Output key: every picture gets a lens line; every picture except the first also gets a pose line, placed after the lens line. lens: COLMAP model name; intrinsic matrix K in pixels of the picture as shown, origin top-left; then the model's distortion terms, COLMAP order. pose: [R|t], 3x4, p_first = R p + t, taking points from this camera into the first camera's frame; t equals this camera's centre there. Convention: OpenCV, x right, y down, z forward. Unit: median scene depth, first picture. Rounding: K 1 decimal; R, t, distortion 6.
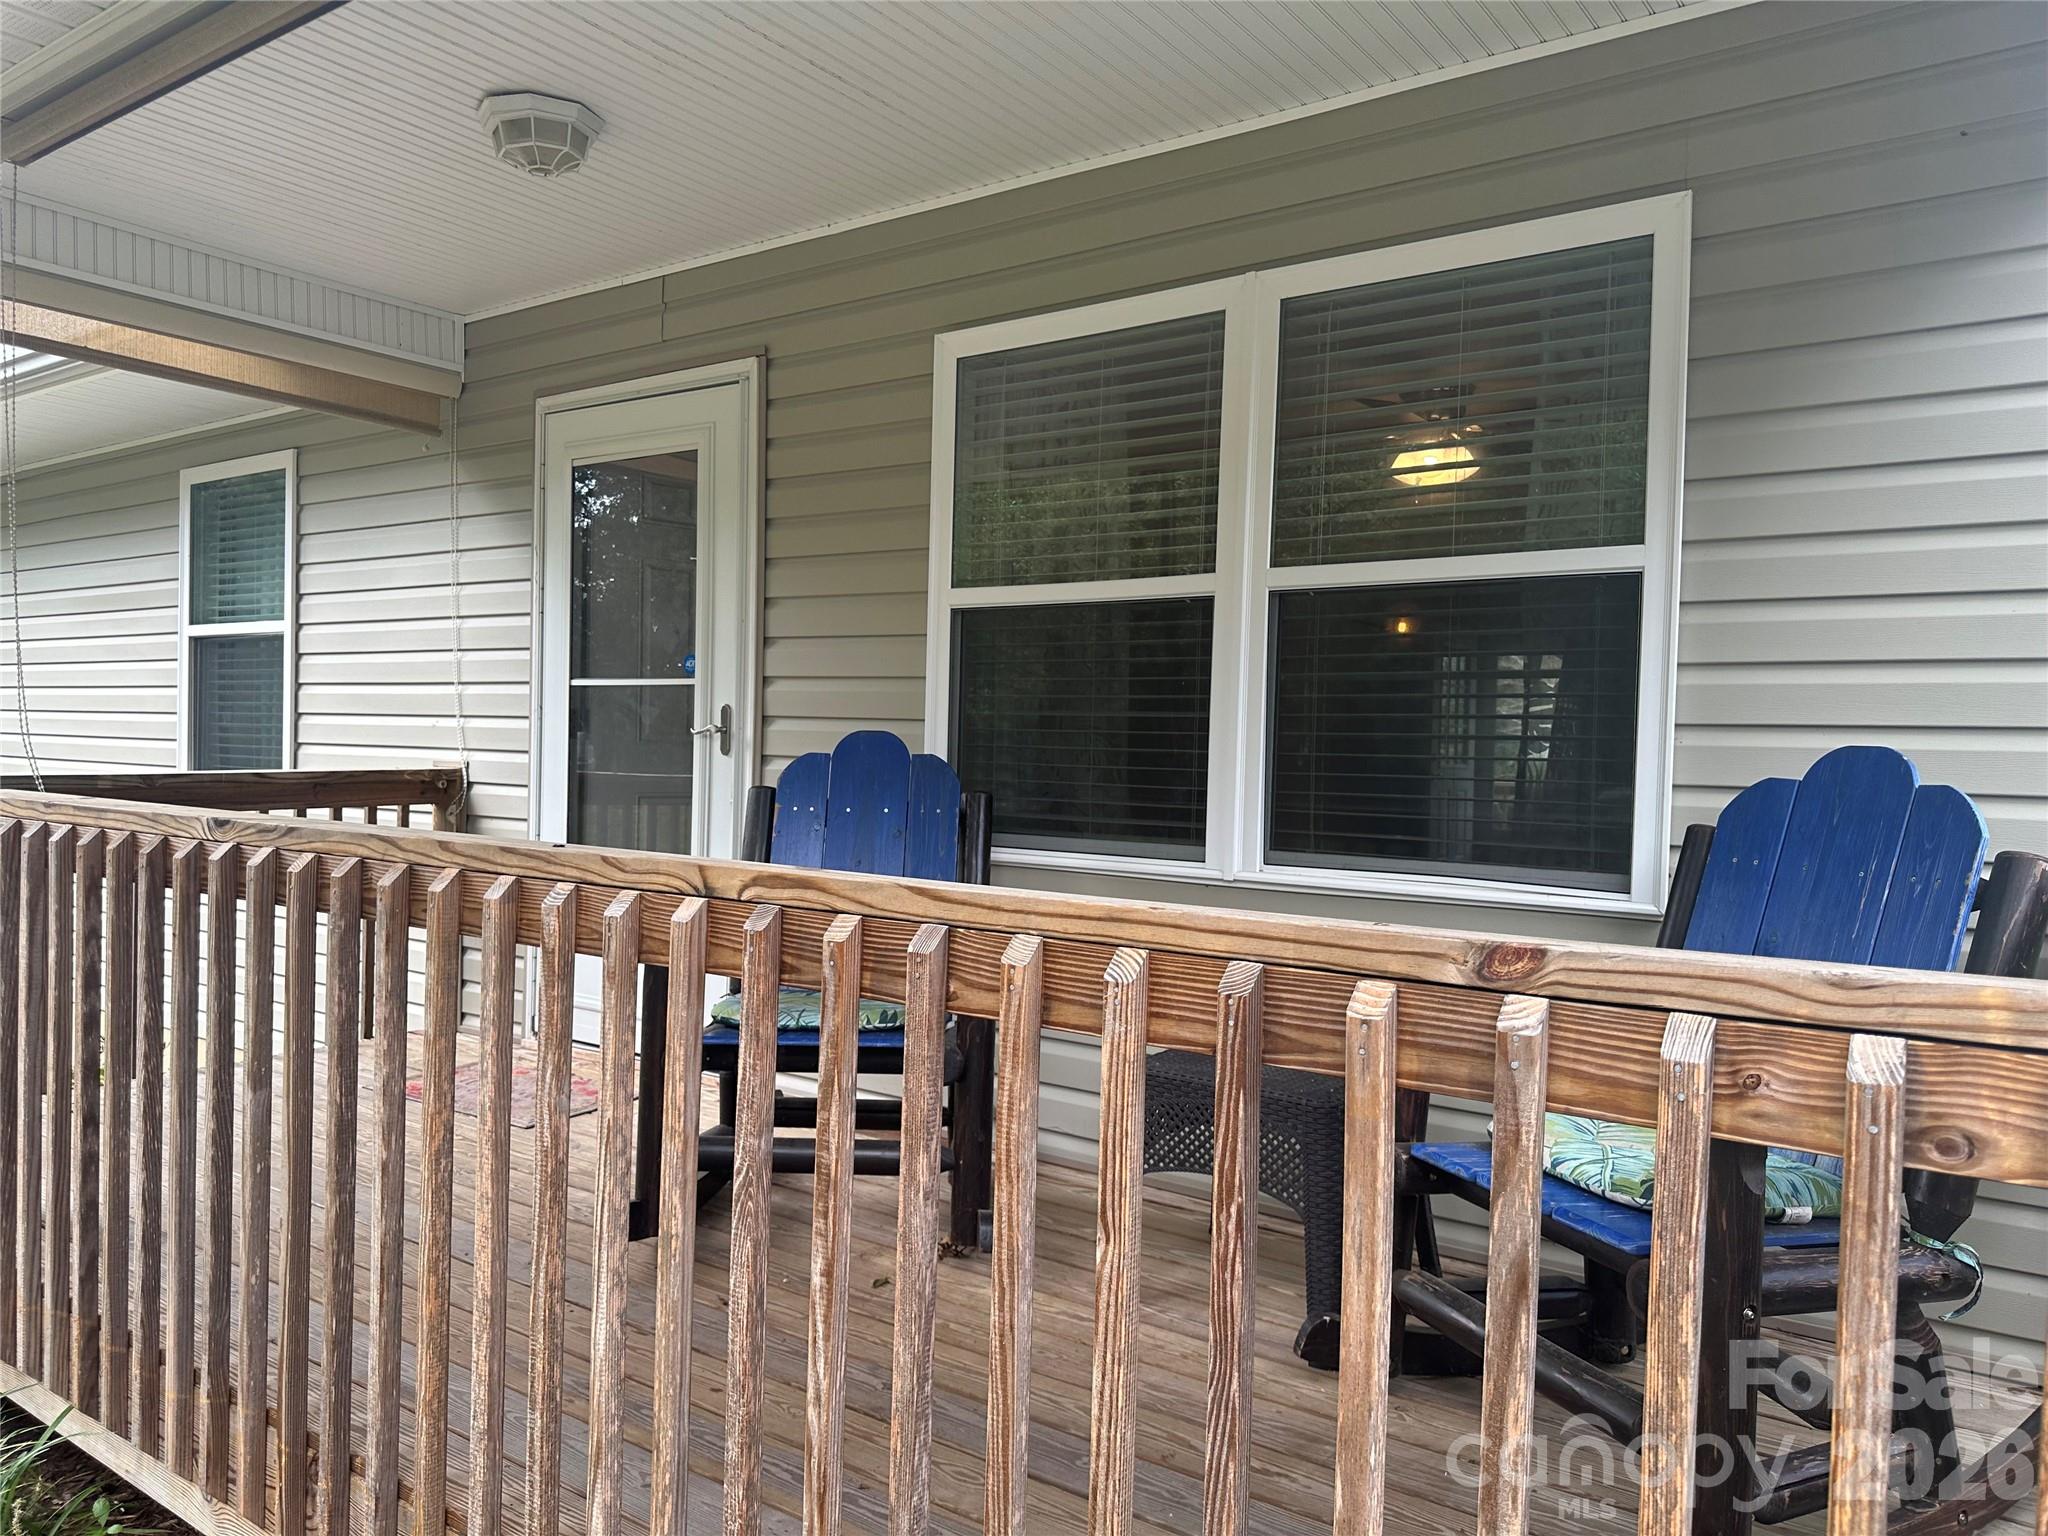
lens RADIAL K [[1445.4, 0, 1023.5], [0, 1445.4, 770.8], [0, 0, 1]] dist [0.002437, -0.000608]
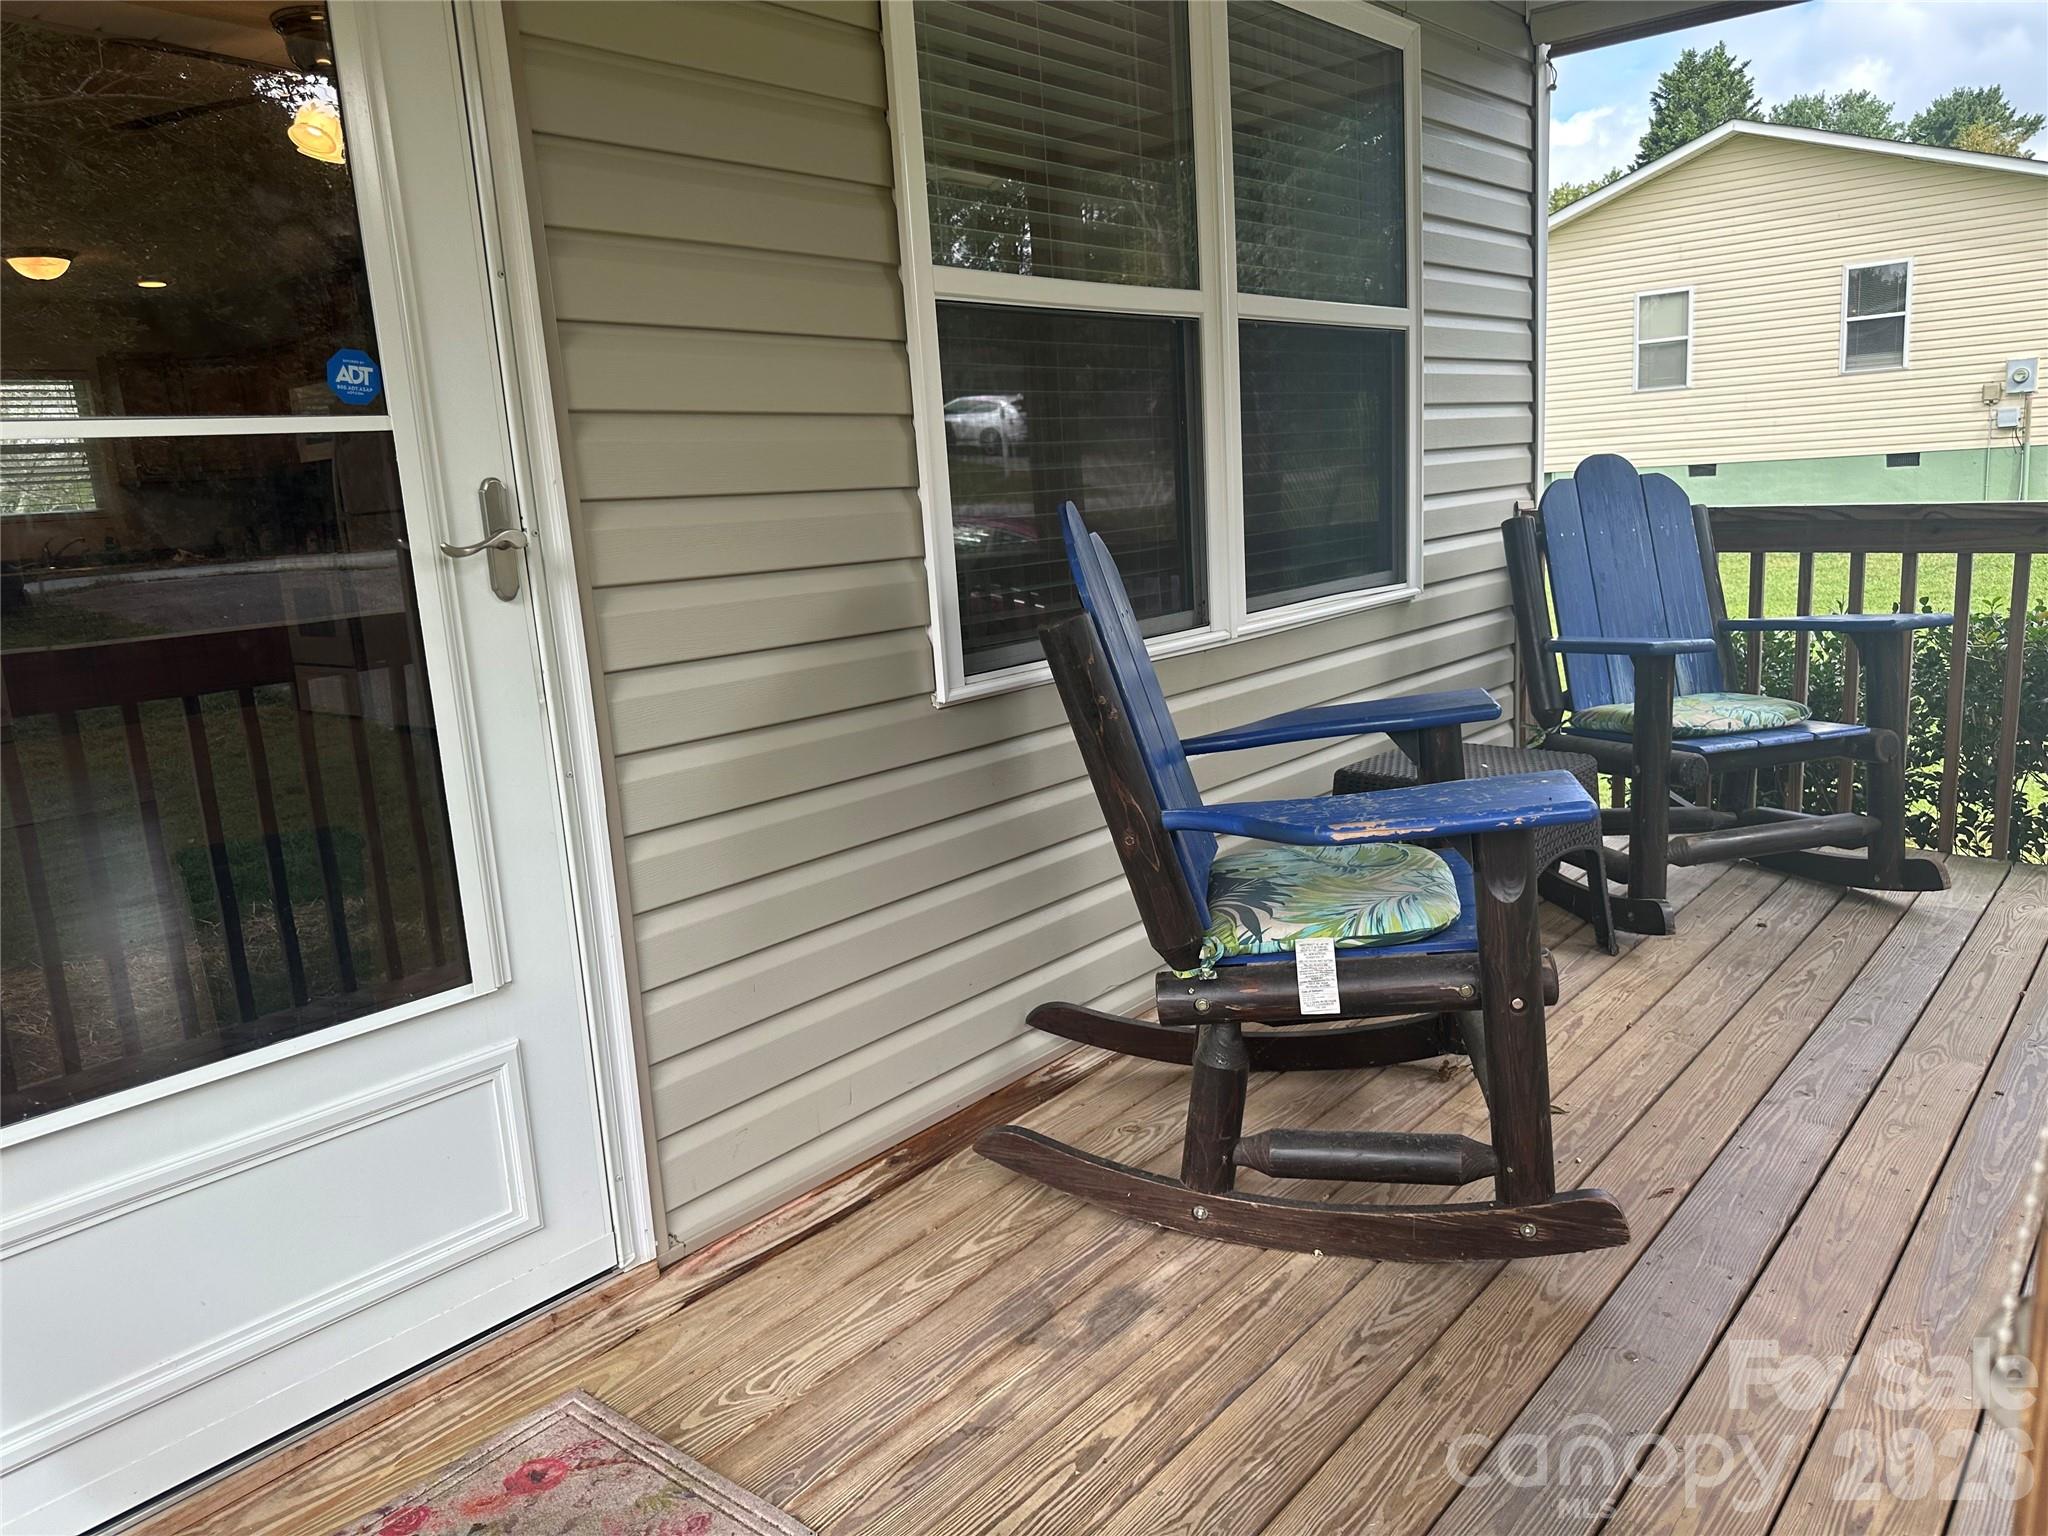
lens RADIAL K [[1445.4, 0, 1024.9], [0, 1445.4, 769.9], [0, 0, 1]] dist [0.002437, -0.000608]
pose [[0.091389, -0.218505, 0.971547, -0.688900], [0.089540, 0.973481, 0.210517, -0.042949], [-0.991782, 0.067753, 0.108531, 0.904550]]
